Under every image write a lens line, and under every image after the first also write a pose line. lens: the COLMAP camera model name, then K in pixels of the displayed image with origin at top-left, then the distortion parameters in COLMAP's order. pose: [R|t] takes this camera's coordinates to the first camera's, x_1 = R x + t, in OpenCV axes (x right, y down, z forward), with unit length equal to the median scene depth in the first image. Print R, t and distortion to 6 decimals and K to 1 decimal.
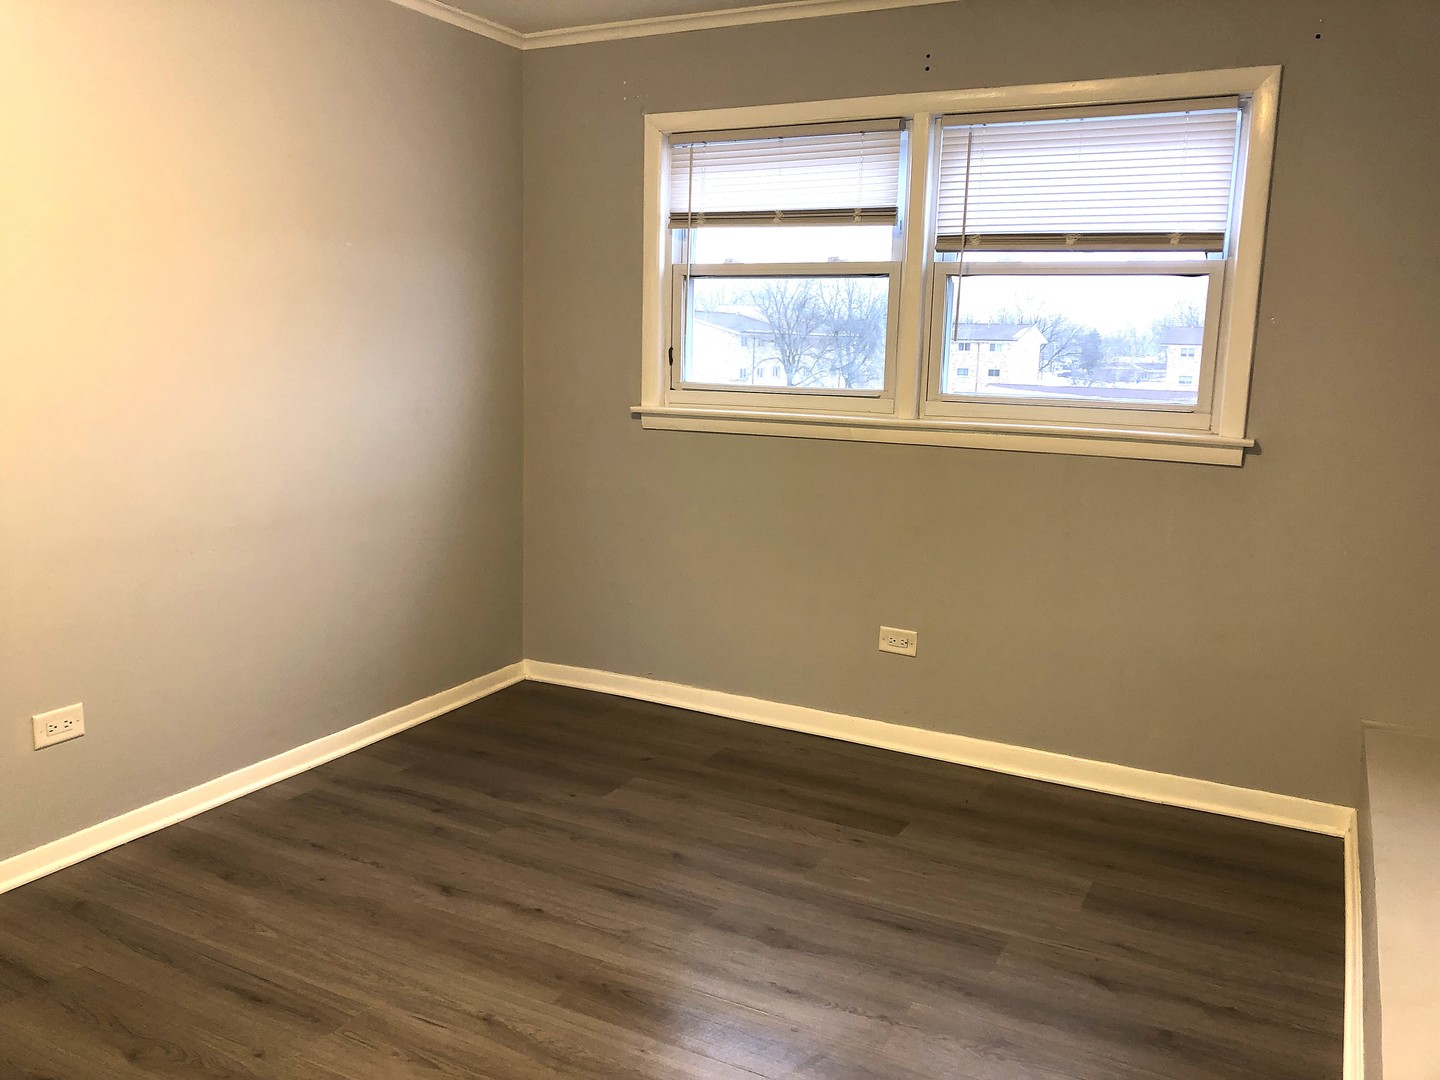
lens RADIAL K [[1171.1, 0, 720.0], [0, 1171.1, 545.1], [0, 0, 1]] dist [0.042268, -0.058582]
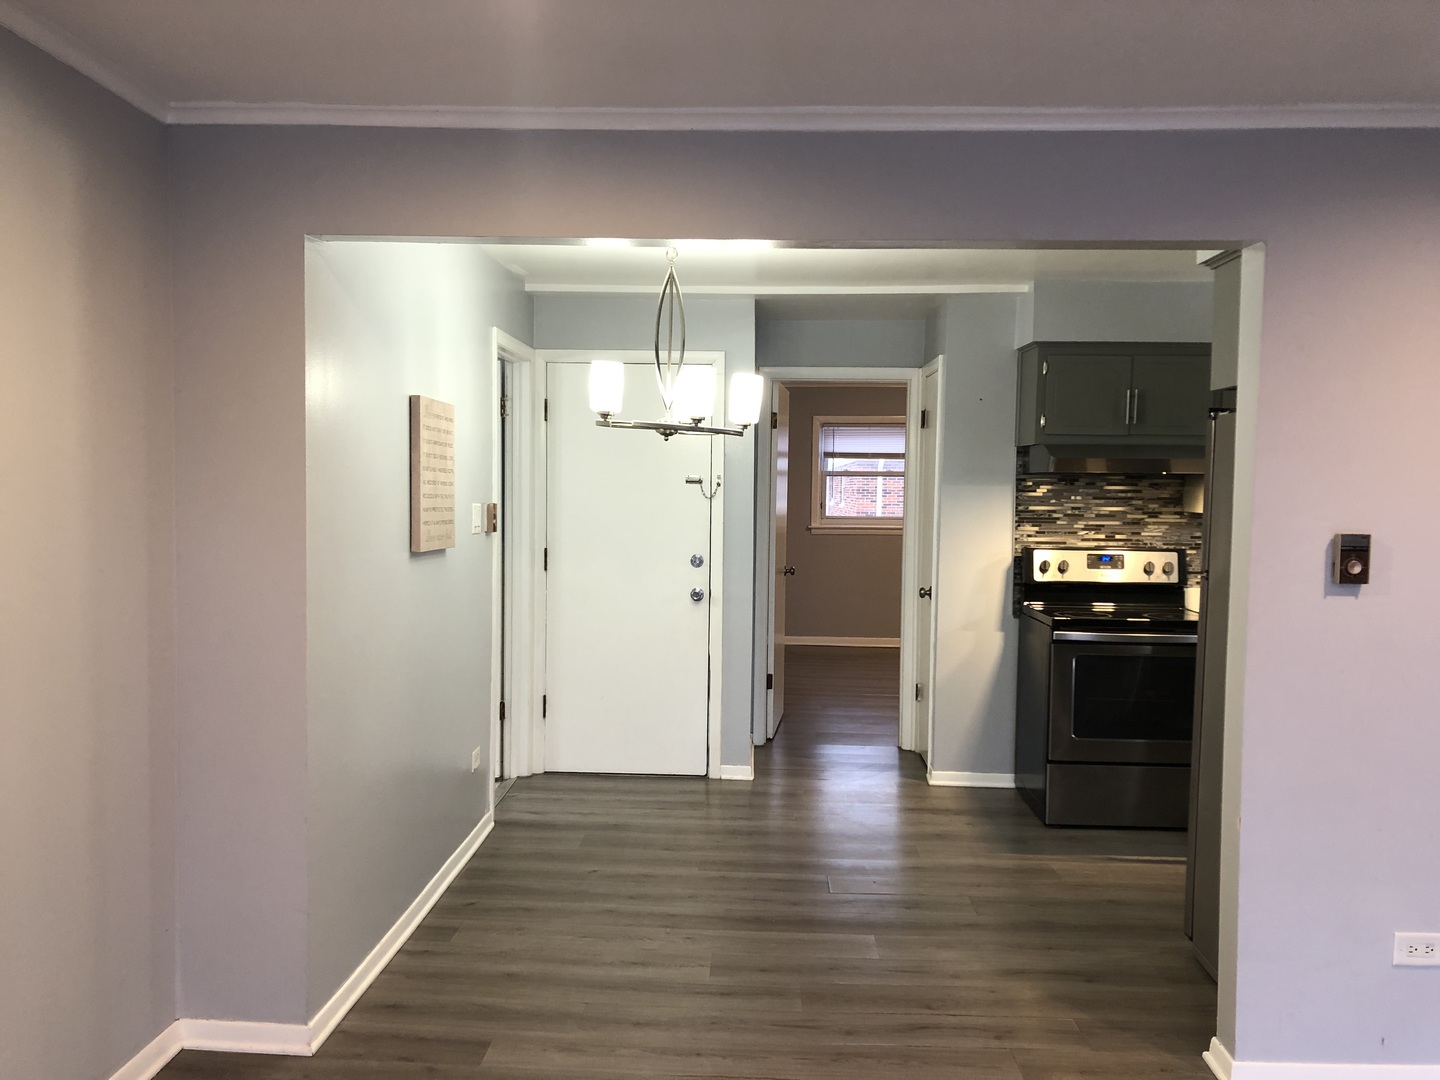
lens RADIAL K [[1185.7, 0, 713.1], [0, 1185.7, 557.7], [0, 0, 1]] dist [0.085474, -0.092536]
pose [[0.909616, -0.041096, 0.413413, -1.539901], [0.083231, 0.992948, -0.084425, 0.173867], [-0.407028, 0.111203, 0.906621, -1.435856]]
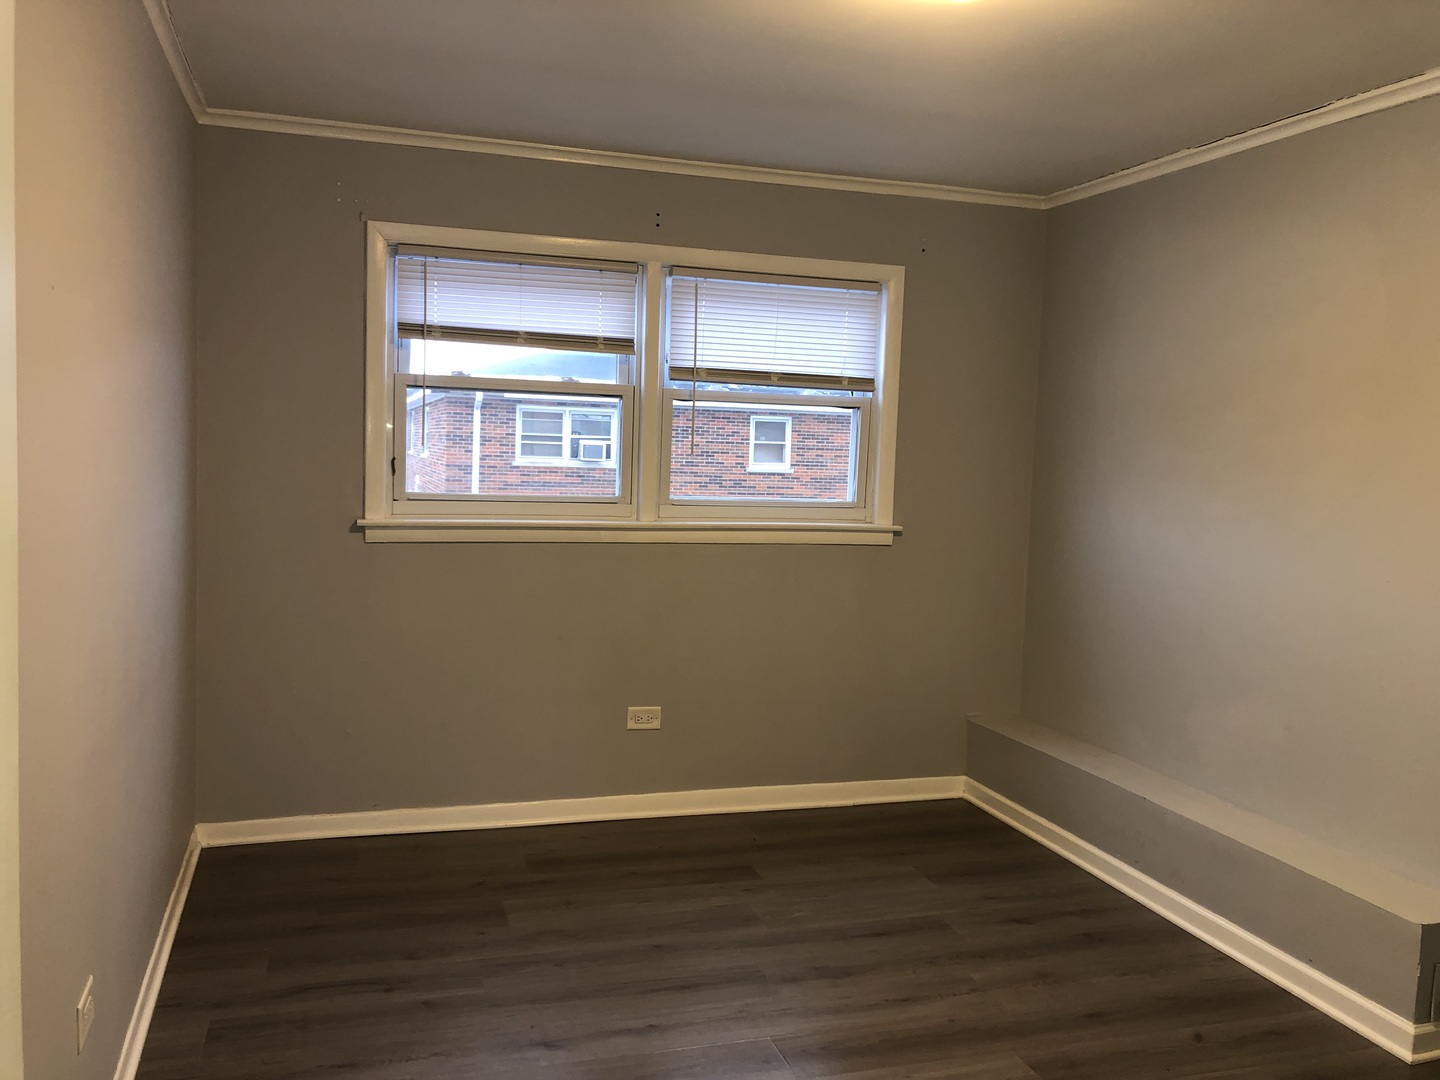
lens RADIAL K [[1164.0, 0, 718.4], [0, 1164.0, 535.7], [0, 0, 1]] dist [0.091096, -0.200367]
pose [[0.704642, -0.057709, 0.707212, -0.620204], [0.106037, 0.994059, -0.024536, -0.060741], [-0.701595, 0.092279, 0.706576, 0.157775]]
